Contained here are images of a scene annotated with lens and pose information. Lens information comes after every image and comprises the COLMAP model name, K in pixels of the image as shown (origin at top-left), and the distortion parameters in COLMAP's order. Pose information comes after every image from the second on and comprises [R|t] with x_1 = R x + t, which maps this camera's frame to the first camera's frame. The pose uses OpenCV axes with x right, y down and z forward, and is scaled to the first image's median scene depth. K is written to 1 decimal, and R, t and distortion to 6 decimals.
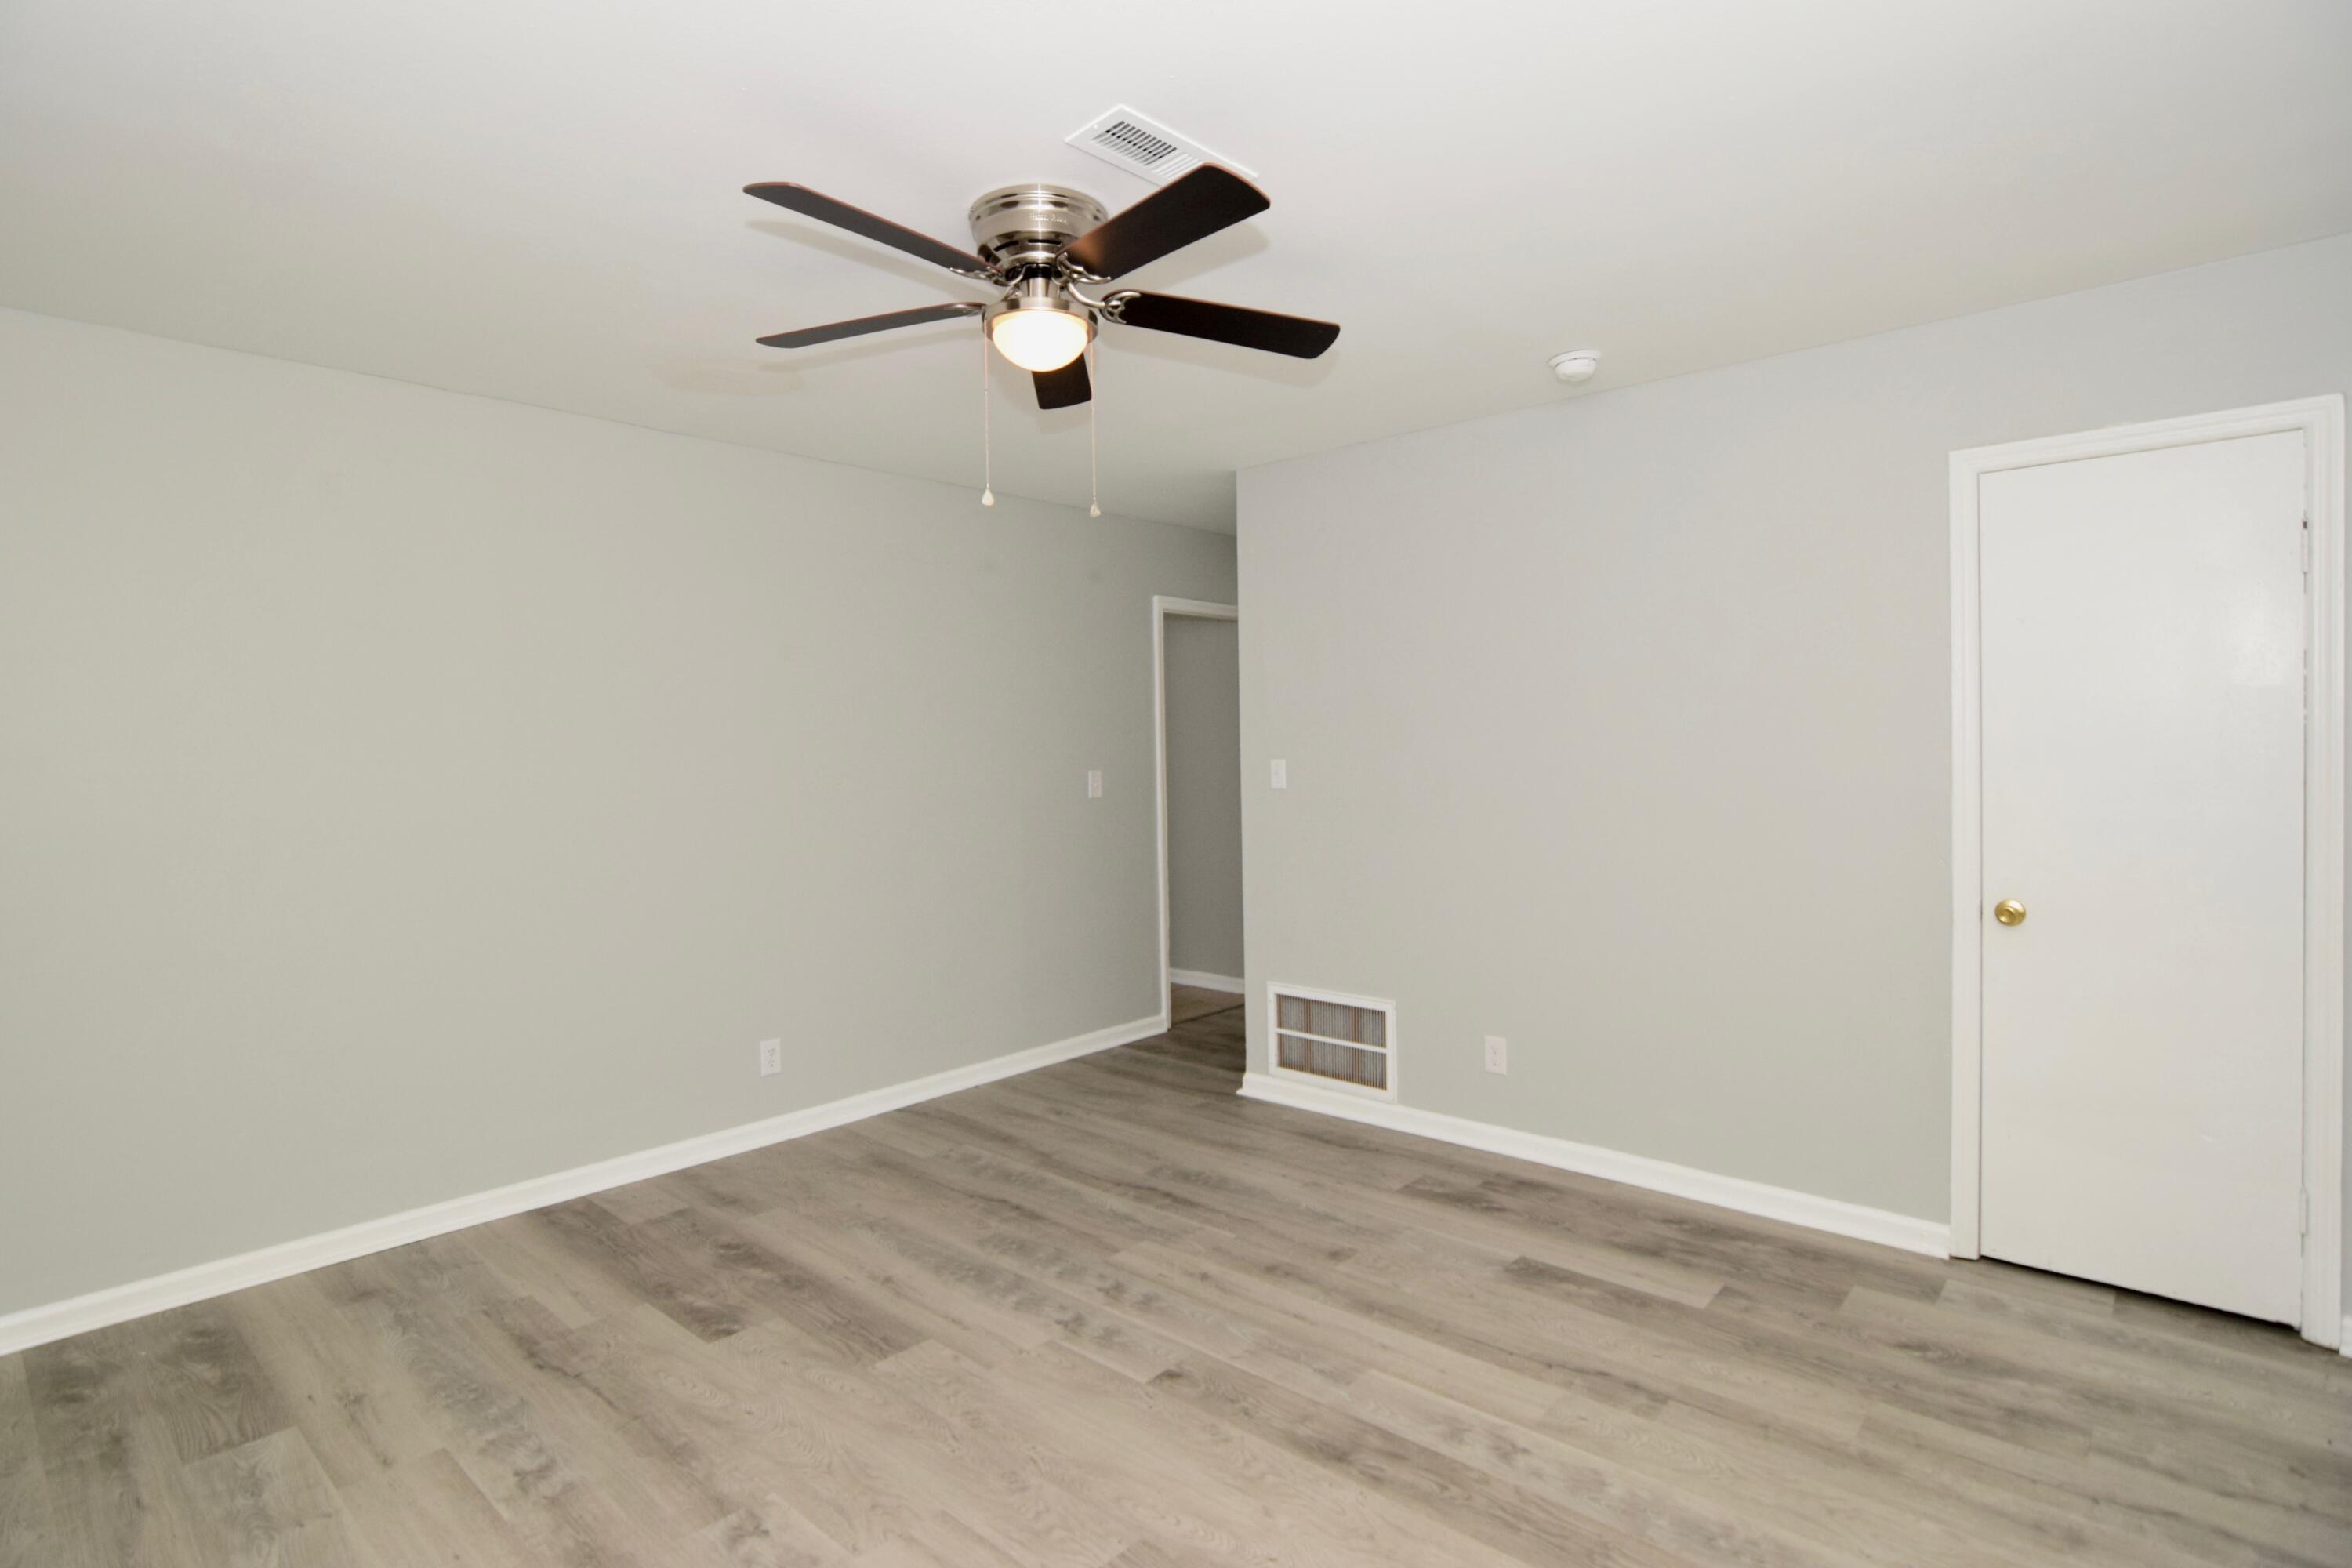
lens RADIAL K [[1160.3, 0, 1179.4], [0, 1160.3, 764.4], [0, 0, 1]] dist [-0.027523, 0.009679]
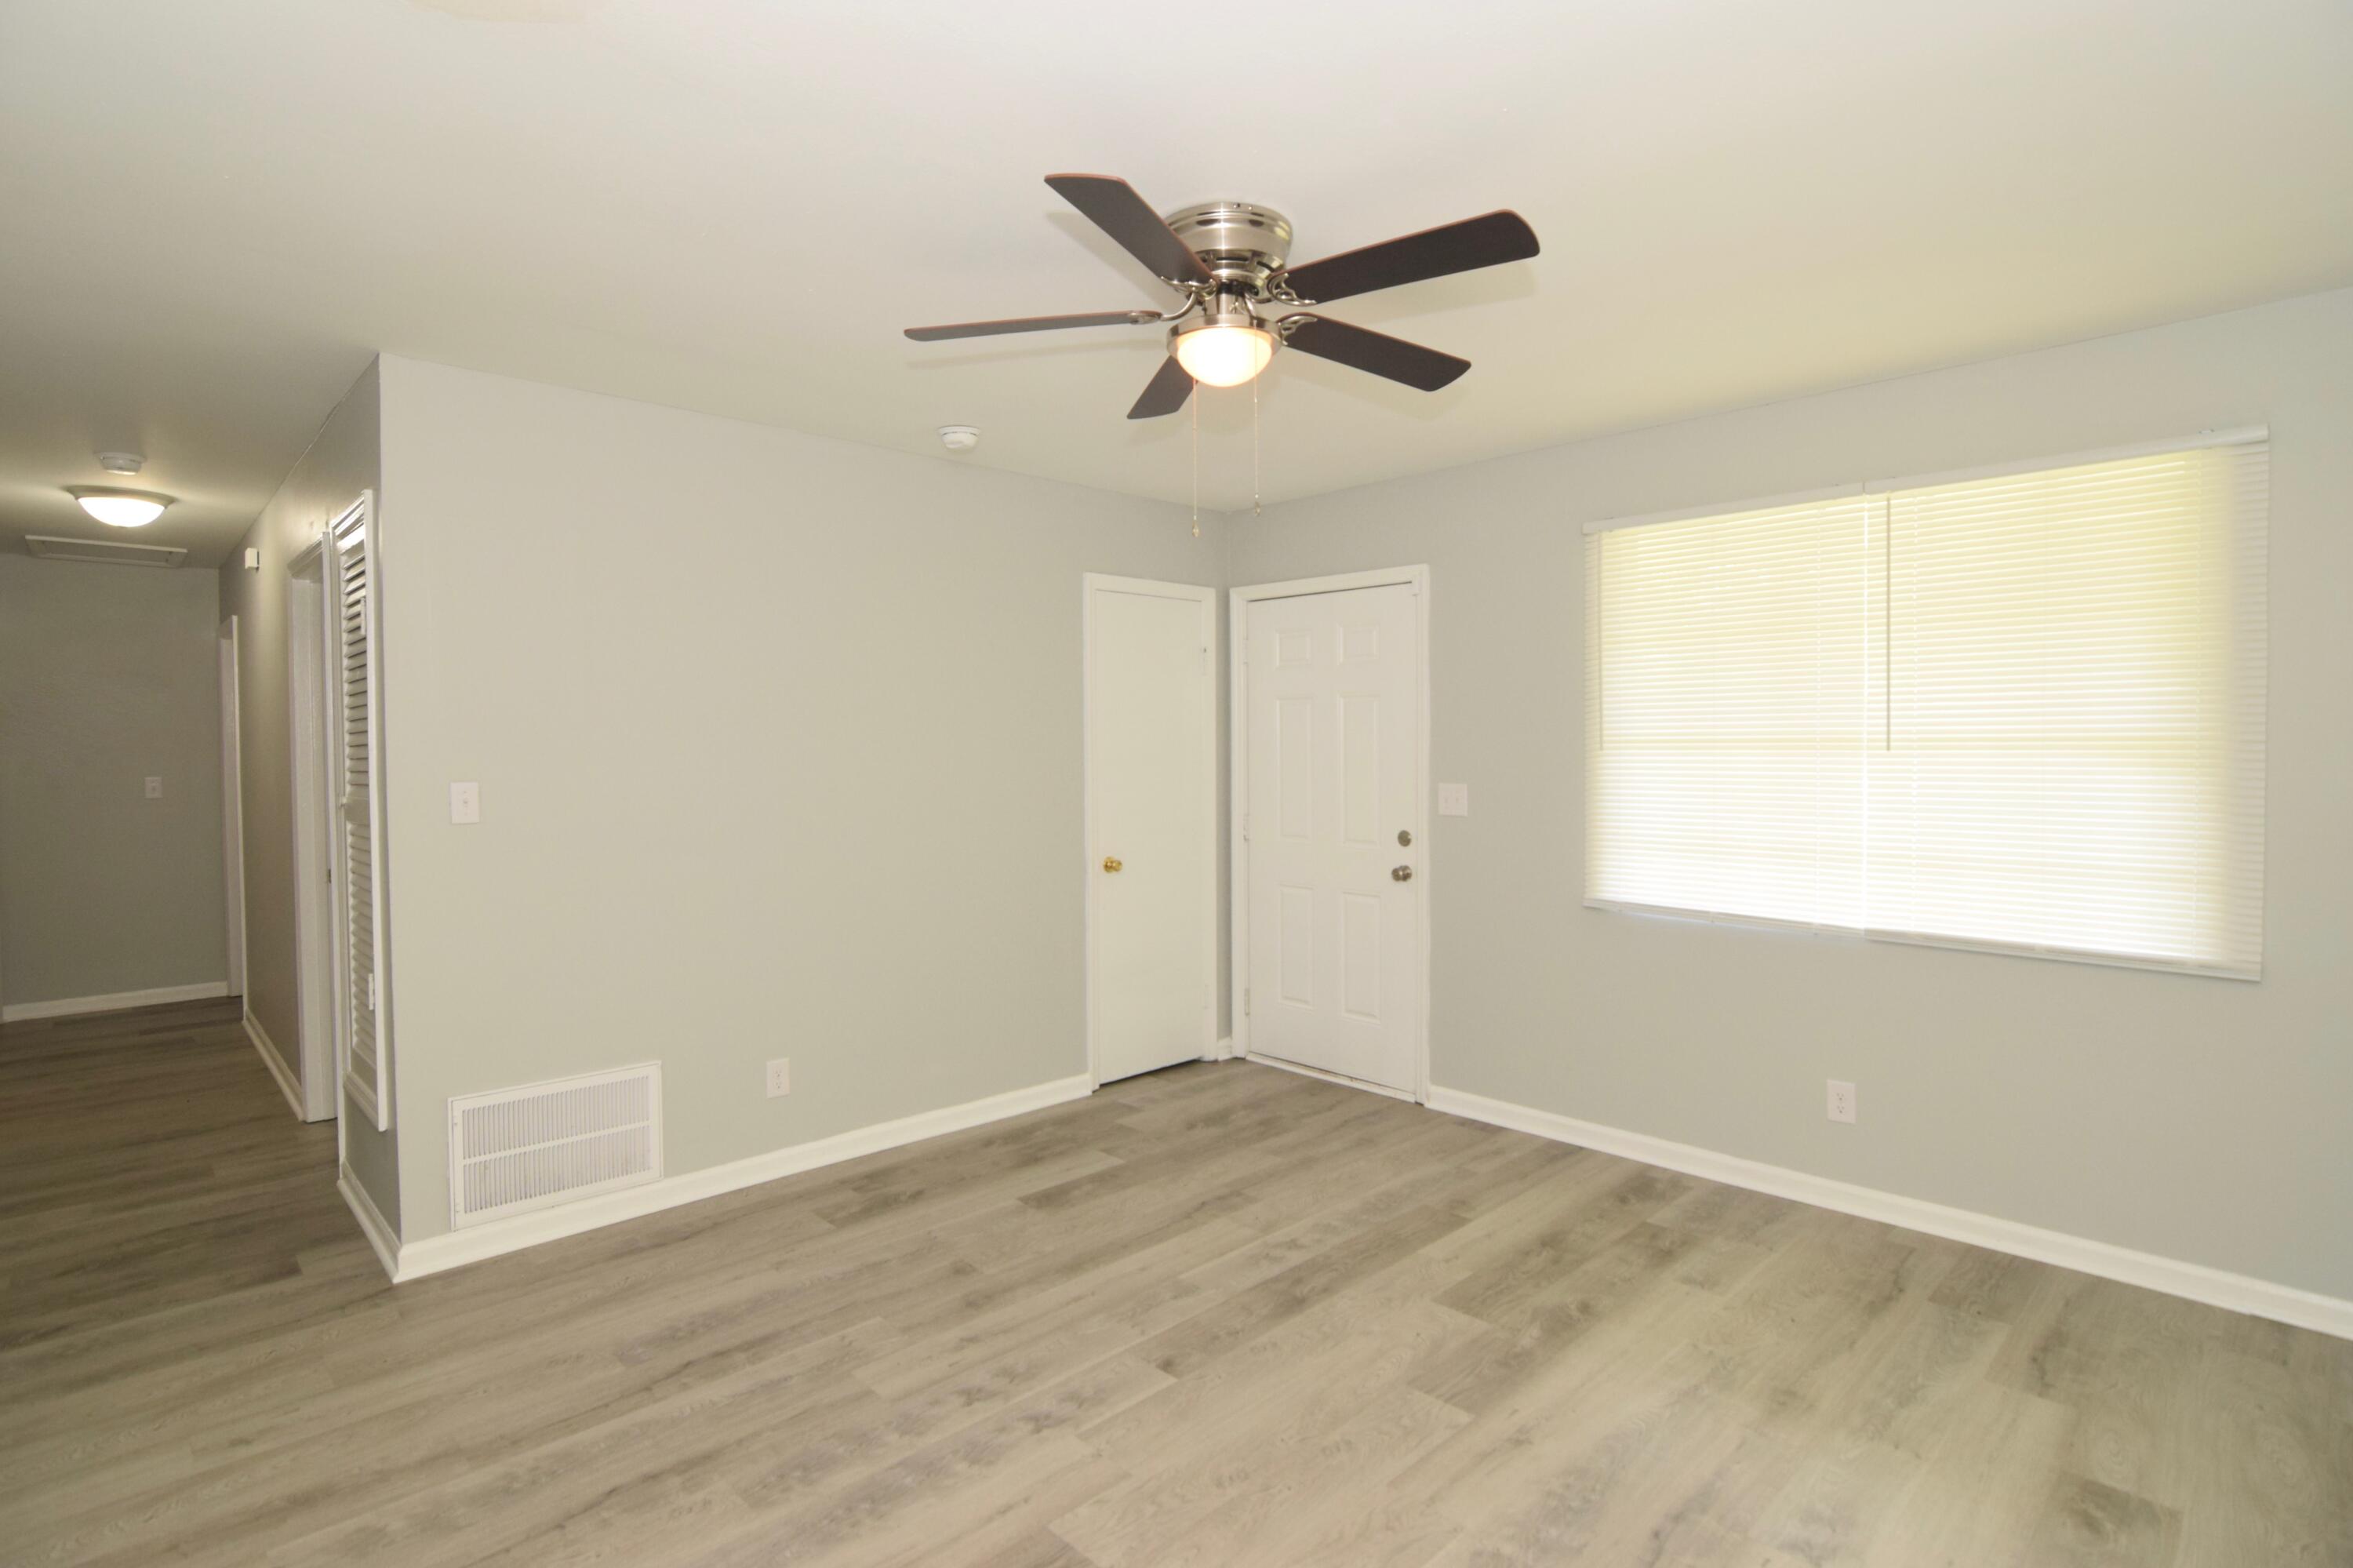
lens RADIAL K [[1160.8, 0, 1174.9], [0, 1160.8, 779.5], [0, 0, 1]] dist [-0.027523, 0.009679]
pose [[0.078822, -0.013309, 0.996800, -0.957097], [0.018748, 0.999754, 0.011866, -0.008897], [-0.996712, 0.017752, 0.079052, 0.833619]]
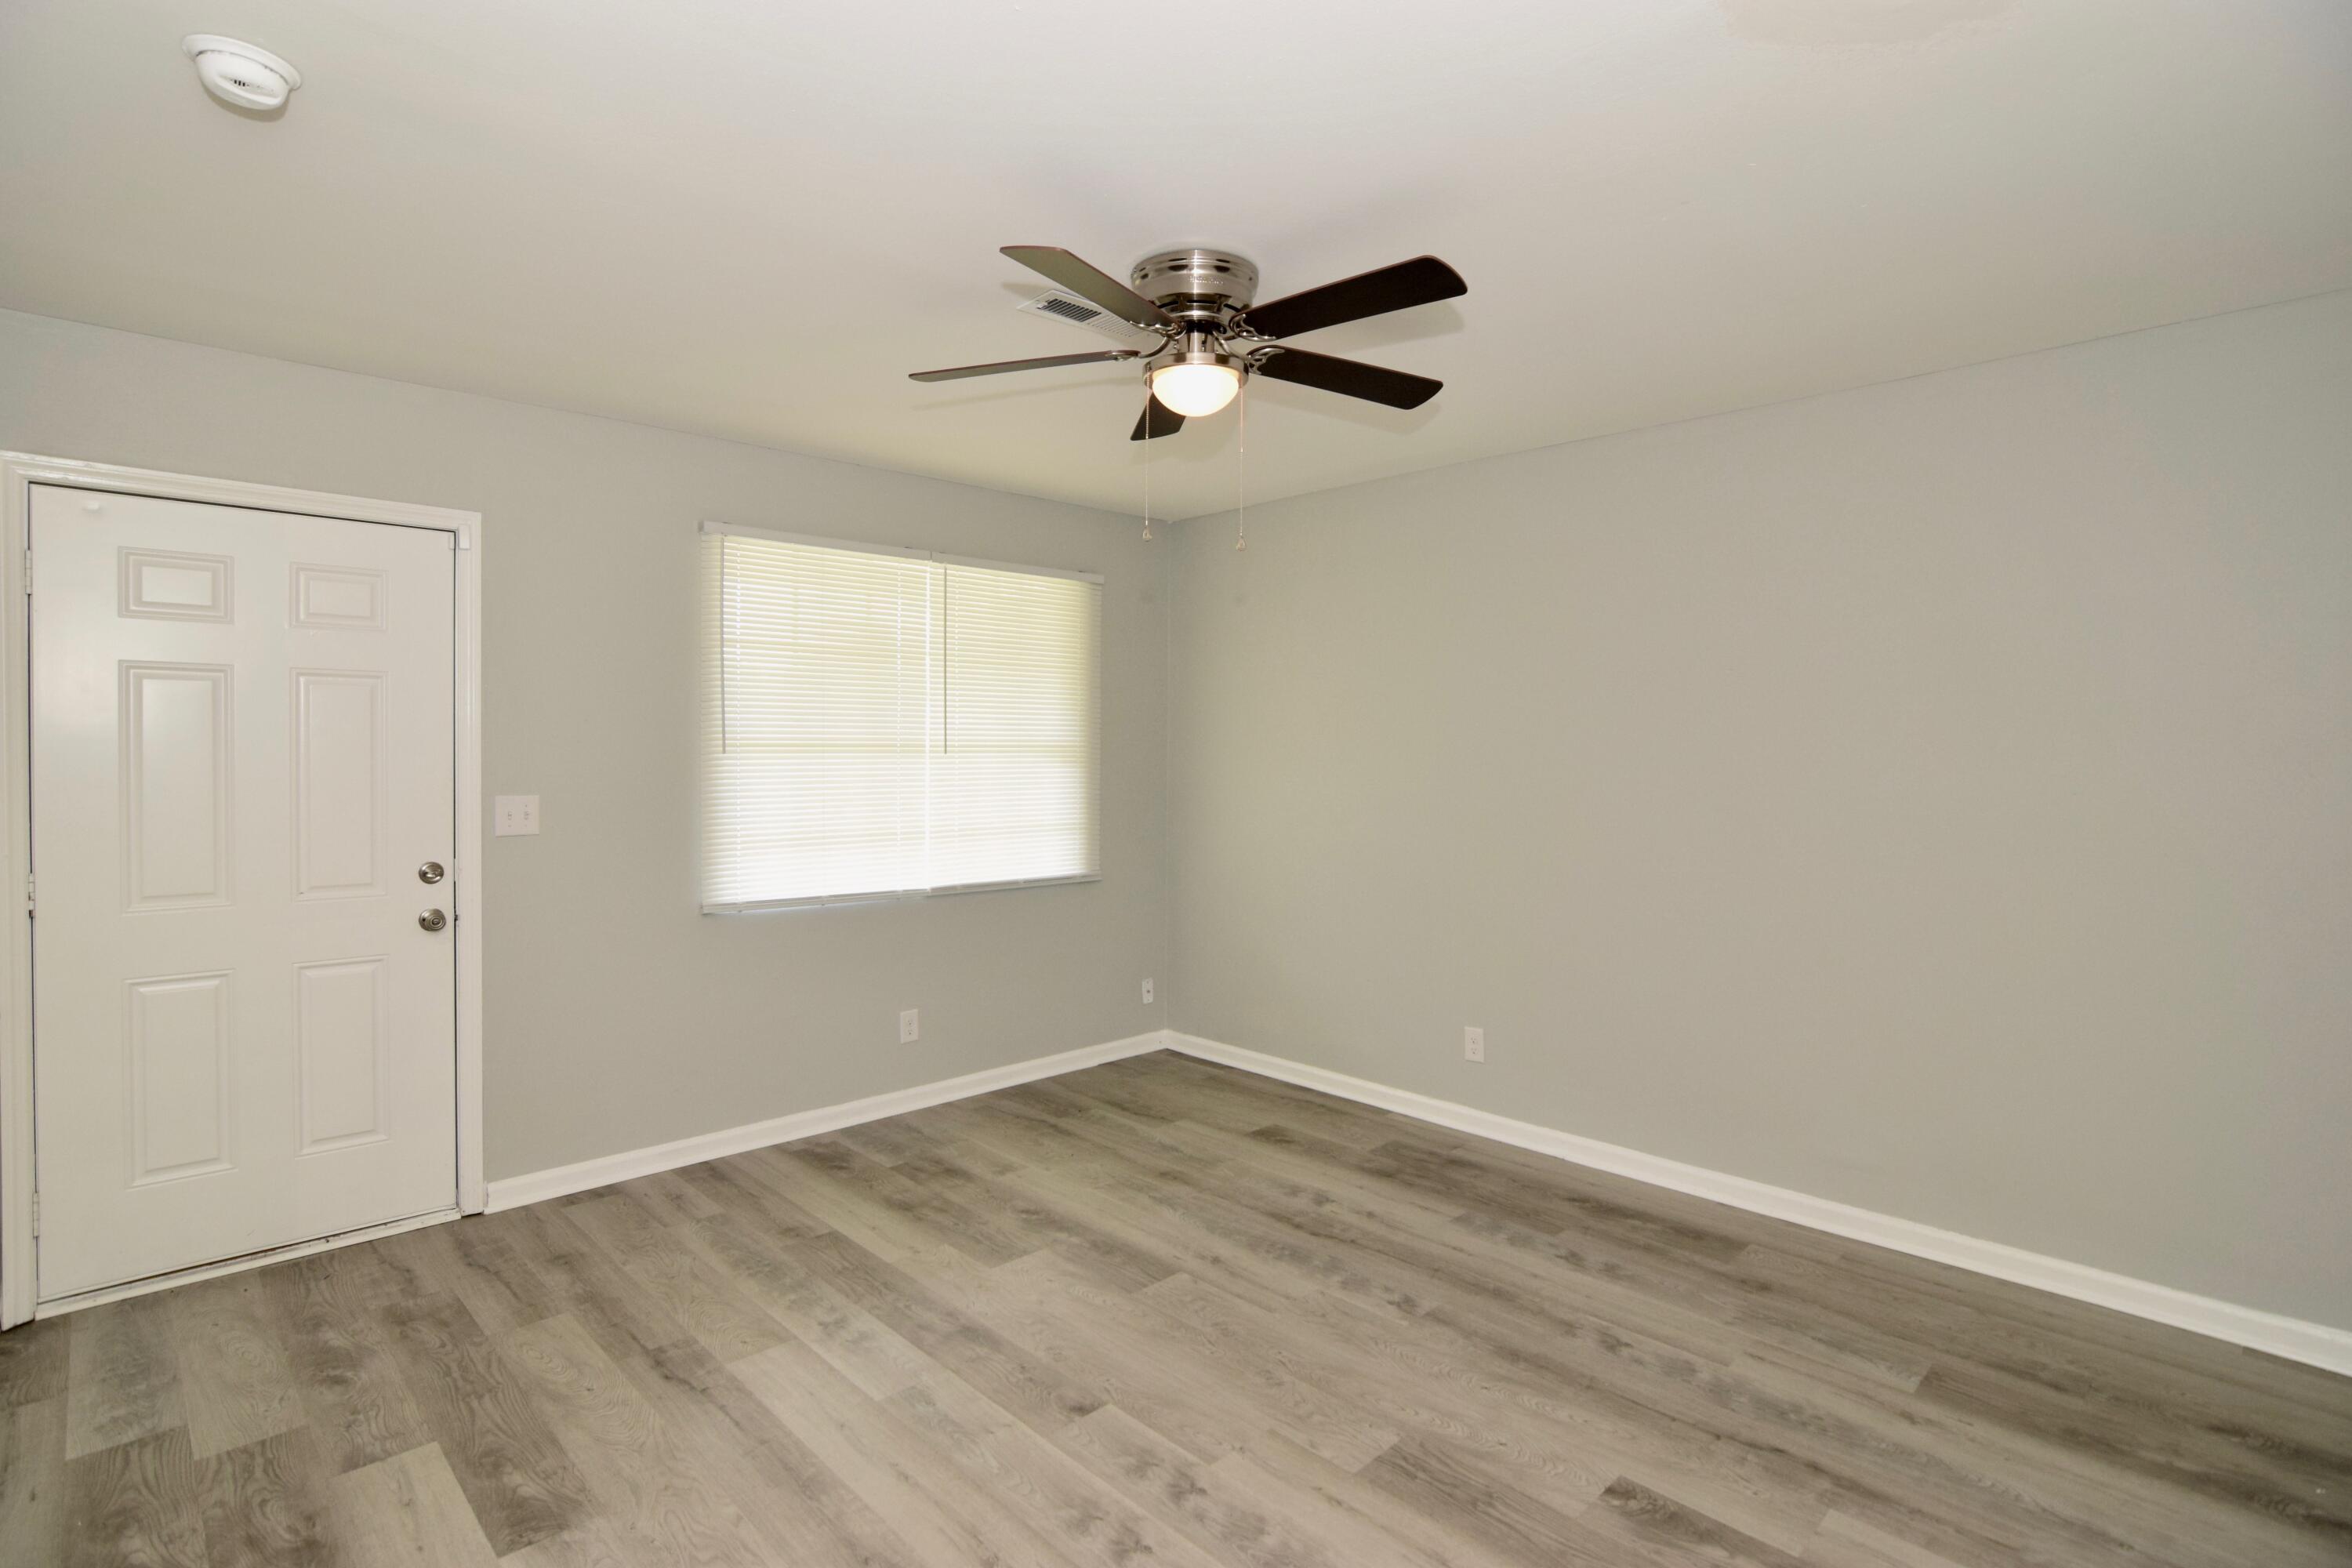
lens RADIAL K [[1160.3, 0, 1167.6], [0, 1160.3, 782.1], [0, 0, 1]] dist [-0.027523, 0.009679]
pose [[-0.996544, 0.010277, 0.082431, -0.153160], [0.013852, 0.998982, 0.042921, -0.036691], [-0.081906, 0.043914, -0.995672, 1.792536]]
